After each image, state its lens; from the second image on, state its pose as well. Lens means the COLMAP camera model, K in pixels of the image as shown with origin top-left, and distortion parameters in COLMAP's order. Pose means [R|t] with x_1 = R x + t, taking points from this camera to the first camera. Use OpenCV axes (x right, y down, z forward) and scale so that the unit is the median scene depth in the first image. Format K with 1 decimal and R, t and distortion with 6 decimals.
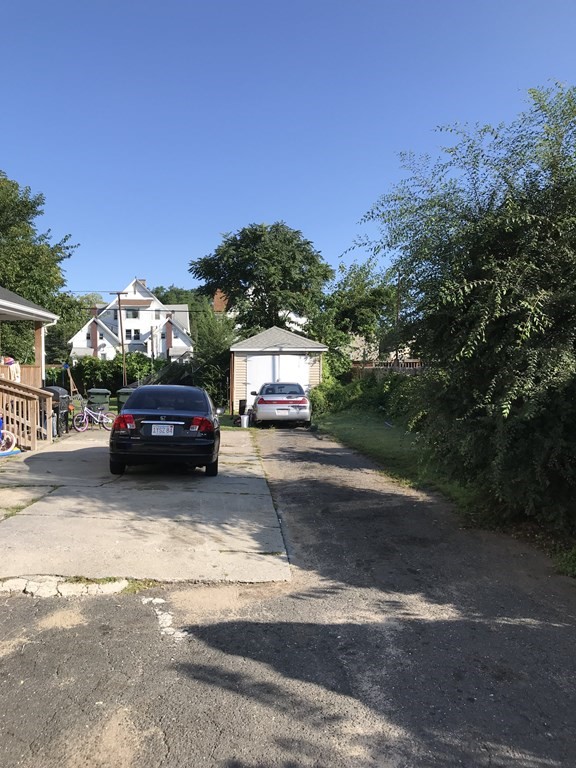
lens RADIAL K [[631.0, 0, 288.5], [0, 631.0, 383.9], [0, 0, 1]] dist [-0.003242, -0.001253]
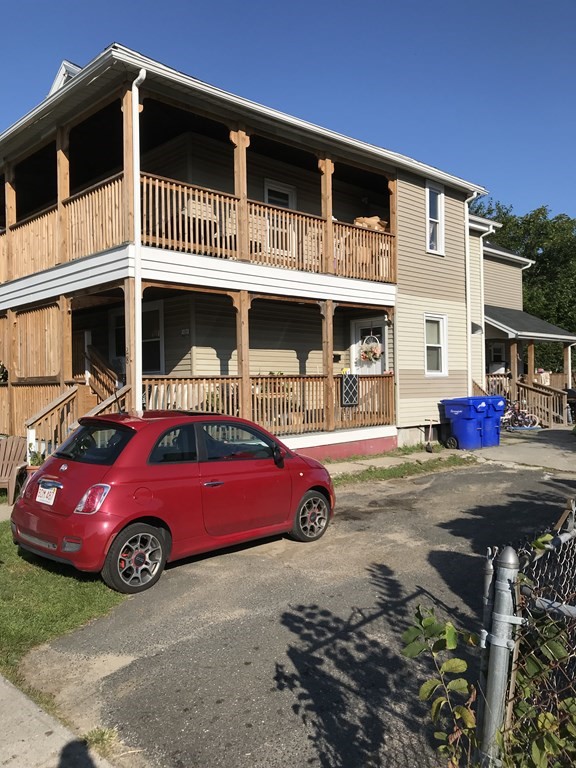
lens RADIAL K [[631.0, 0, 288.6], [0, 631.0, 384.9], [0, 0, 1]] dist [-0.003242, -0.001253]
pose [[0.631418, -0.007046, -0.775411, 0.368966], [-0.005750, 0.999889, -0.013768, 0.021883], [0.775421, 0.013152, 0.631307, -0.453750]]
